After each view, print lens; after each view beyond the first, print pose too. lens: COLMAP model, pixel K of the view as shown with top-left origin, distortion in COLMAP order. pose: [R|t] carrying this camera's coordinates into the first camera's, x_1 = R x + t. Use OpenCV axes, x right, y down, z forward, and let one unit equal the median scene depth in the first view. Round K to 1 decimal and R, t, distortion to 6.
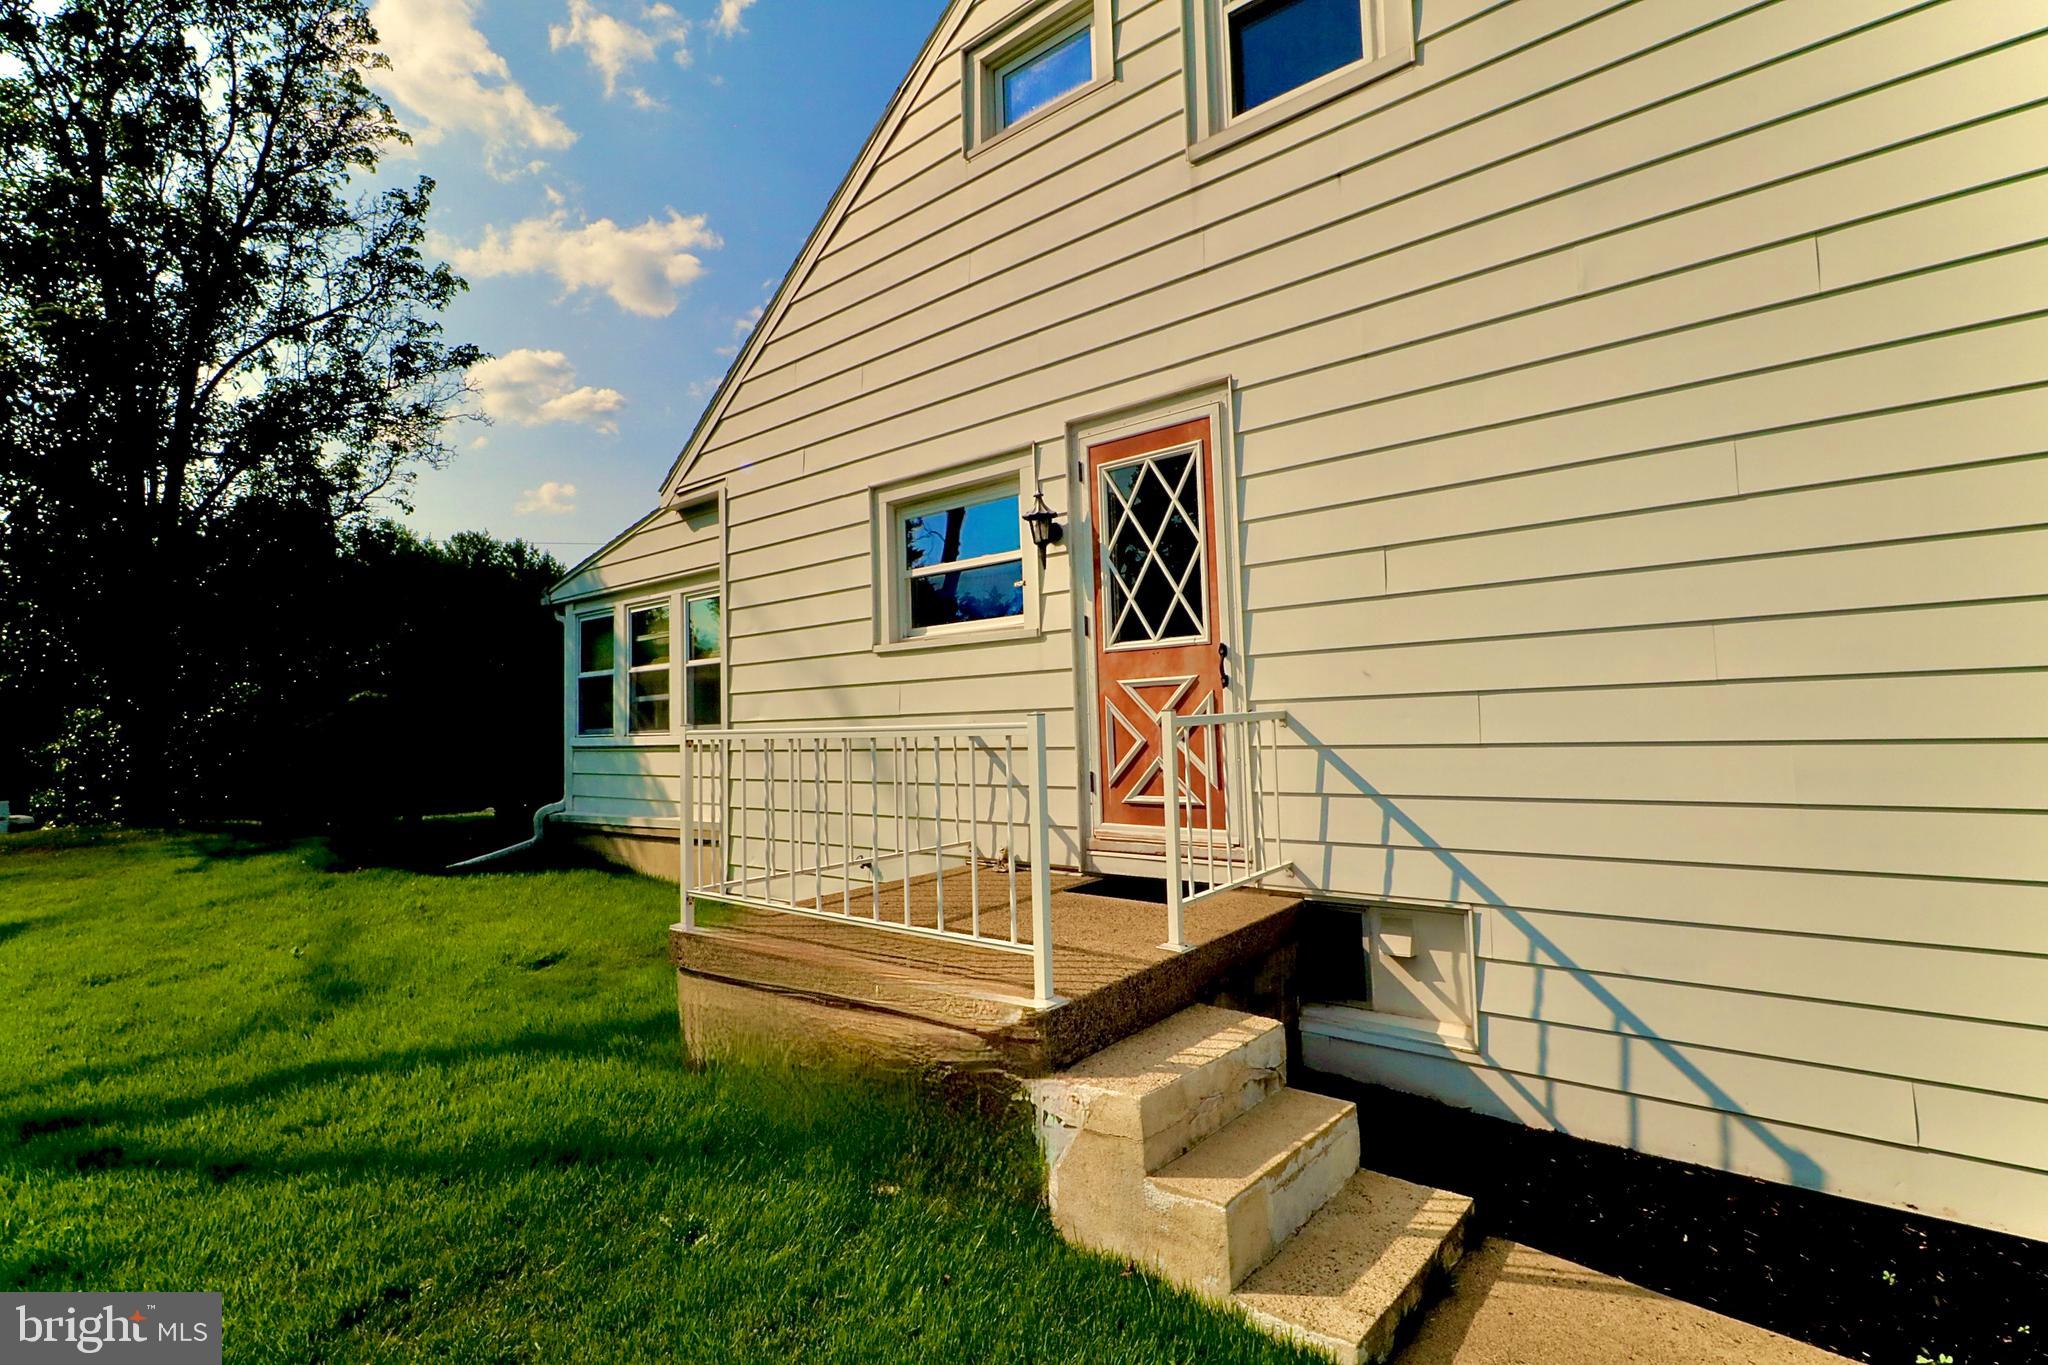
lens RADIAL K [[938.4, 0, 1031.7], [0, 938.4, 678.5], [0, 0, 1]] dist [-0.002094, -0.001251]
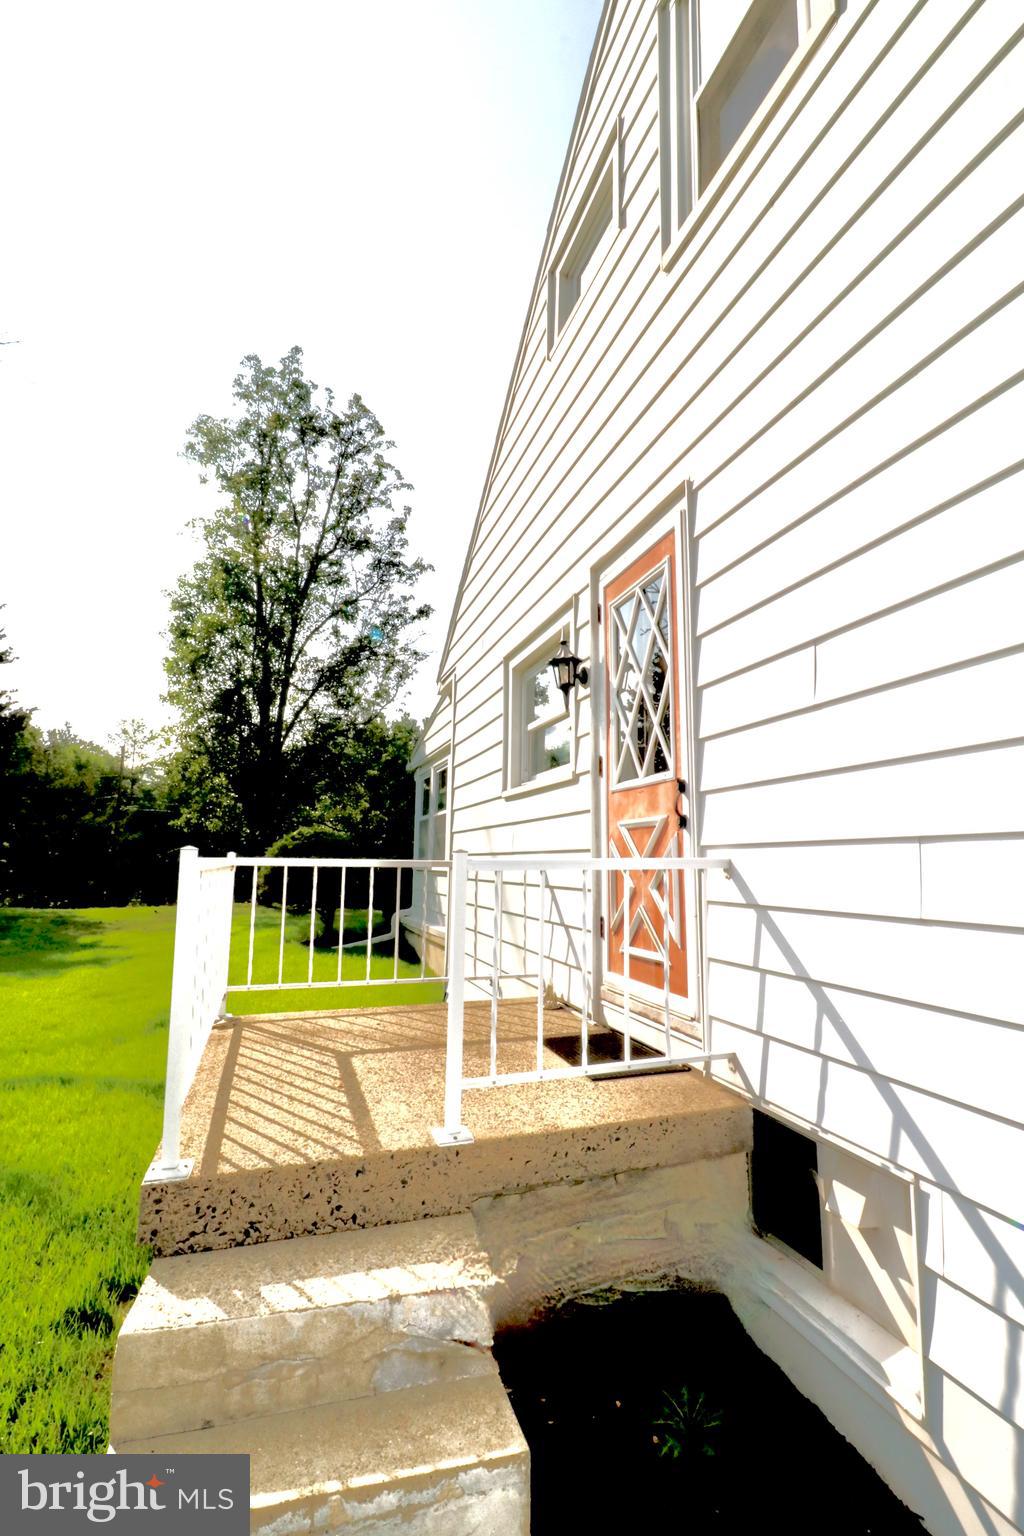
lens RADIAL K [[703.8, 0, 514.7], [0, 703.8, 771.3], [0, 0, 1]] dist [-0.002094, -0.001251]
pose [[0.846972, -0.030862, -0.530741, 0.404211], [-0.009666, 0.997255, -0.073414, 0.005142], [0.531549, 0.067310, 0.844349, 0.353509]]
